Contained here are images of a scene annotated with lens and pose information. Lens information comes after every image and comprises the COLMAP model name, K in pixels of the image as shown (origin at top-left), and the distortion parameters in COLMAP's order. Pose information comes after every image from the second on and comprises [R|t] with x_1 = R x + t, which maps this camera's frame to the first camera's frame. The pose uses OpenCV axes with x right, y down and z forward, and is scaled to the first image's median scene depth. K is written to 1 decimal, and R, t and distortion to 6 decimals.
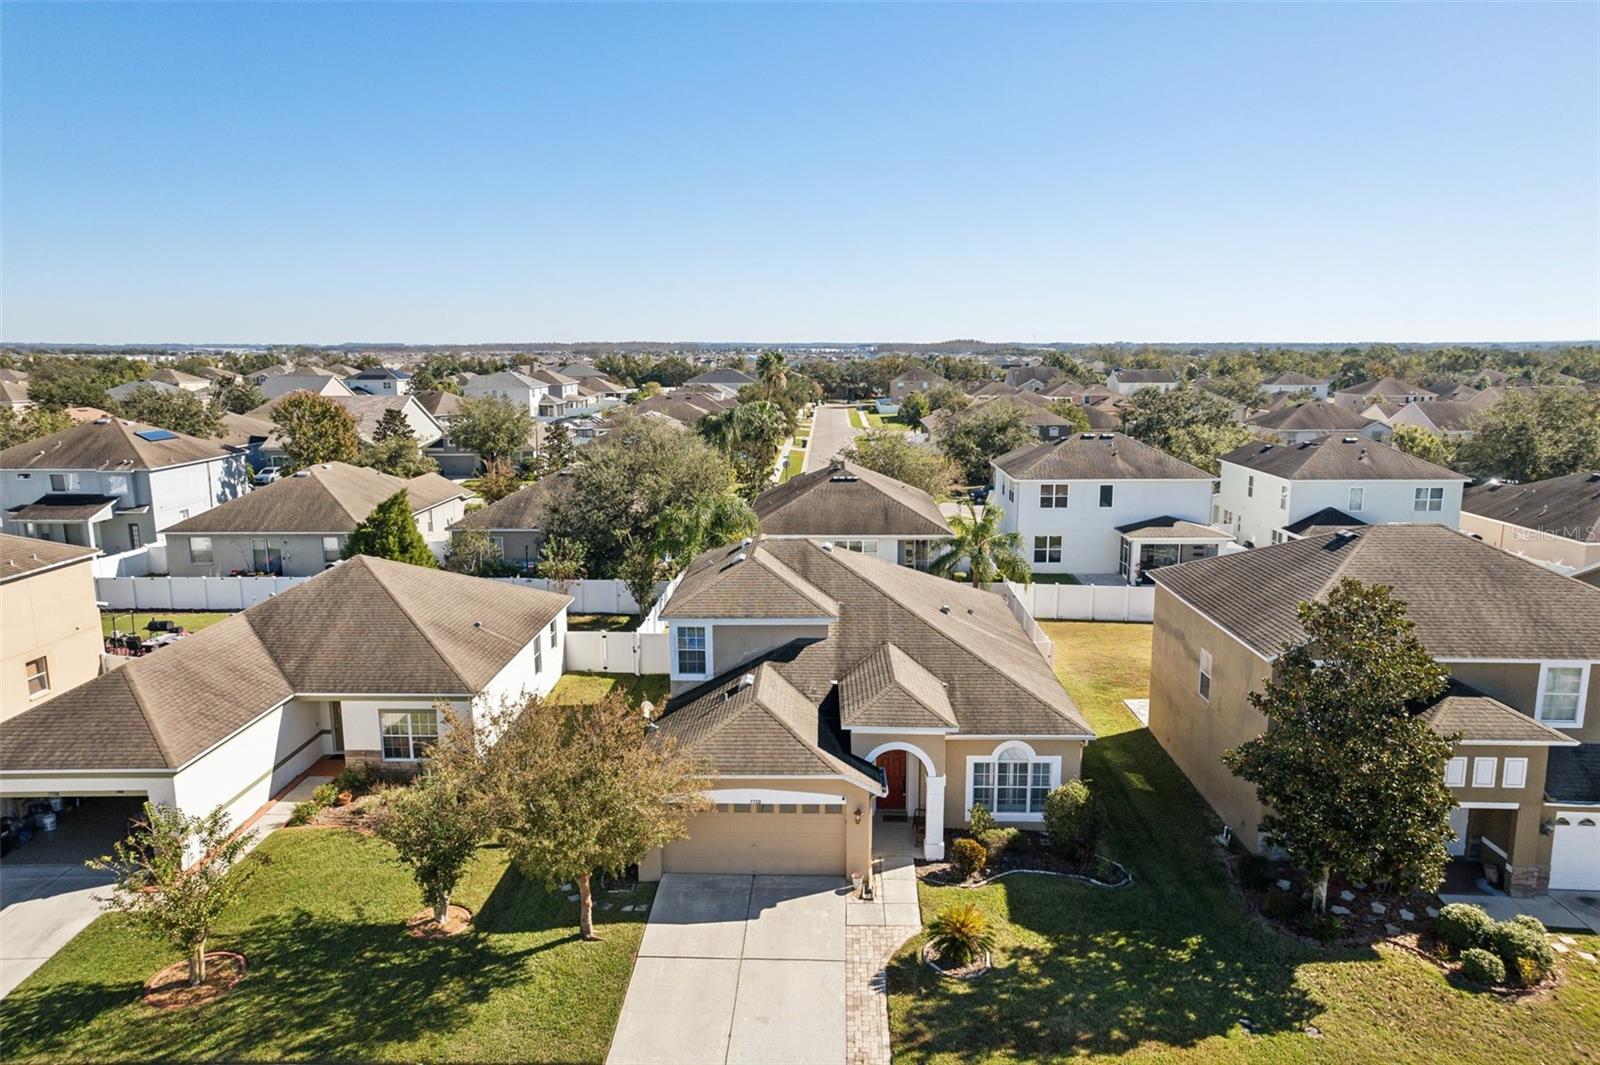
lens RADIAL K [[1021.9, 0, 806.2], [0, 1021.9, 535.0], [0, 0, 1]] dist [-0.037473, 0.076717]
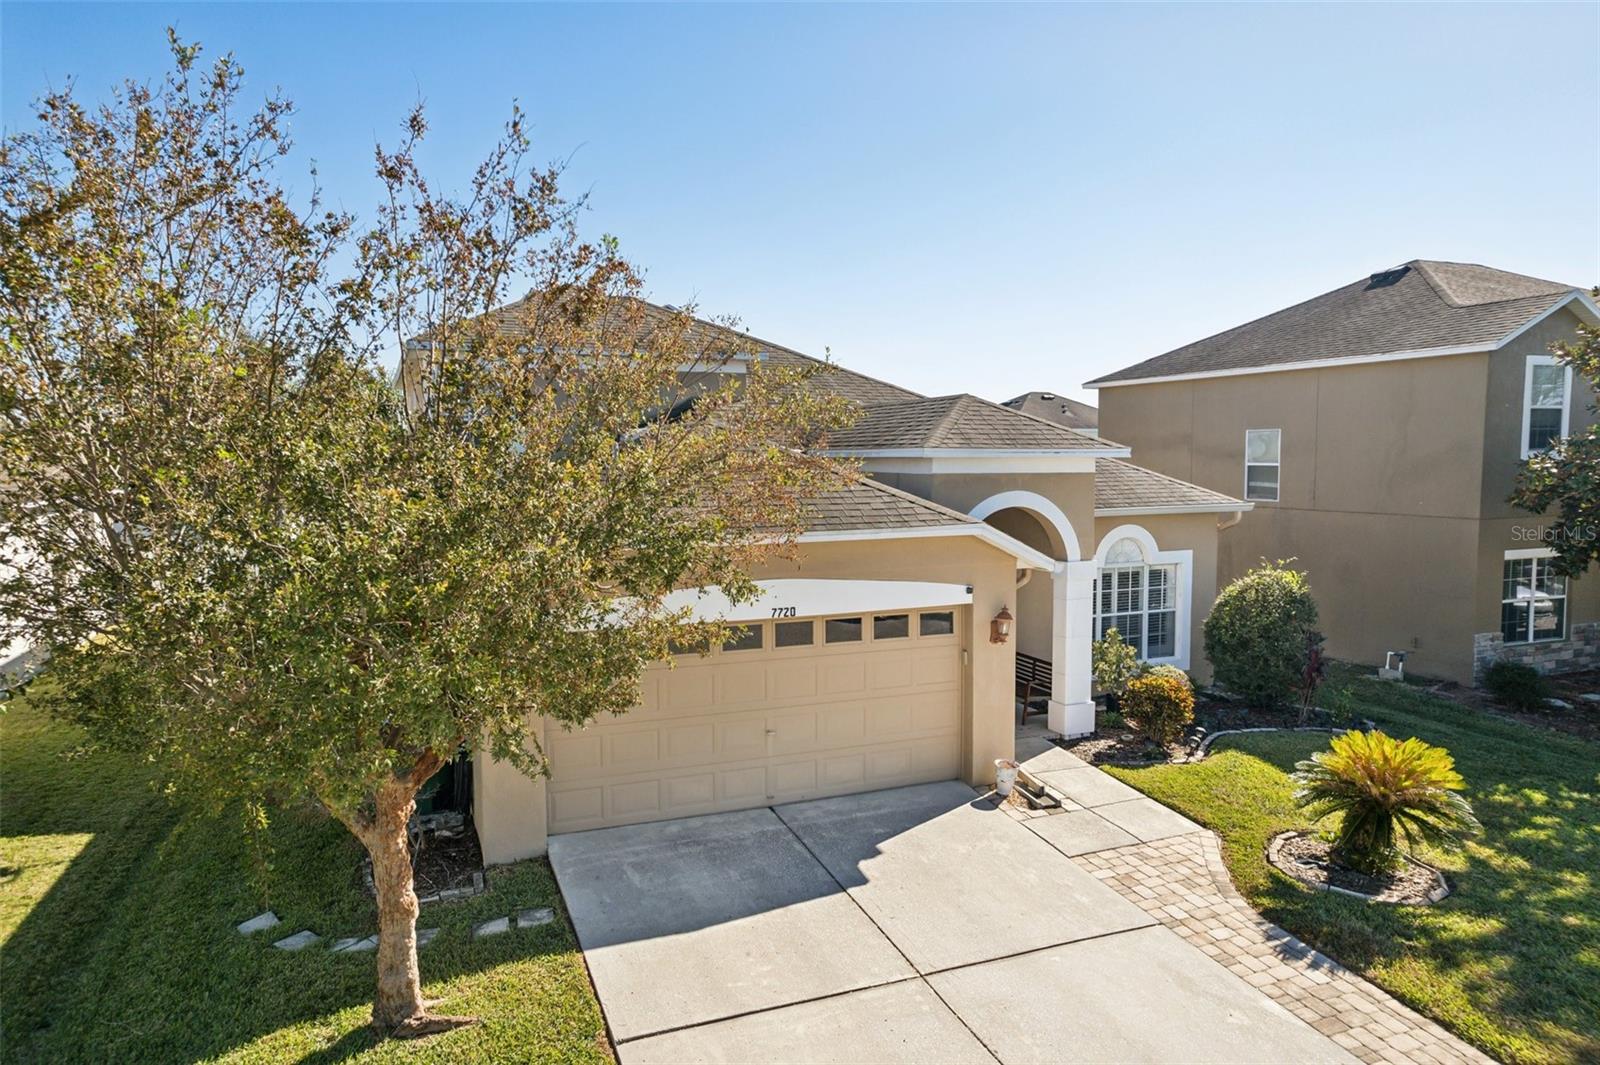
lens RADIAL K [[1021.9, 0, 806.2], [0, 1021.9, 535.0], [0, 0, 1]] dist [-0.037473, 0.076717]
pose [[0.910536, -0.032189, 0.412175, -0.207858], [0.071455, 0.994214, -0.080207, 0.262655], [-0.407208, 0.102483, 0.907567, 0.617431]]
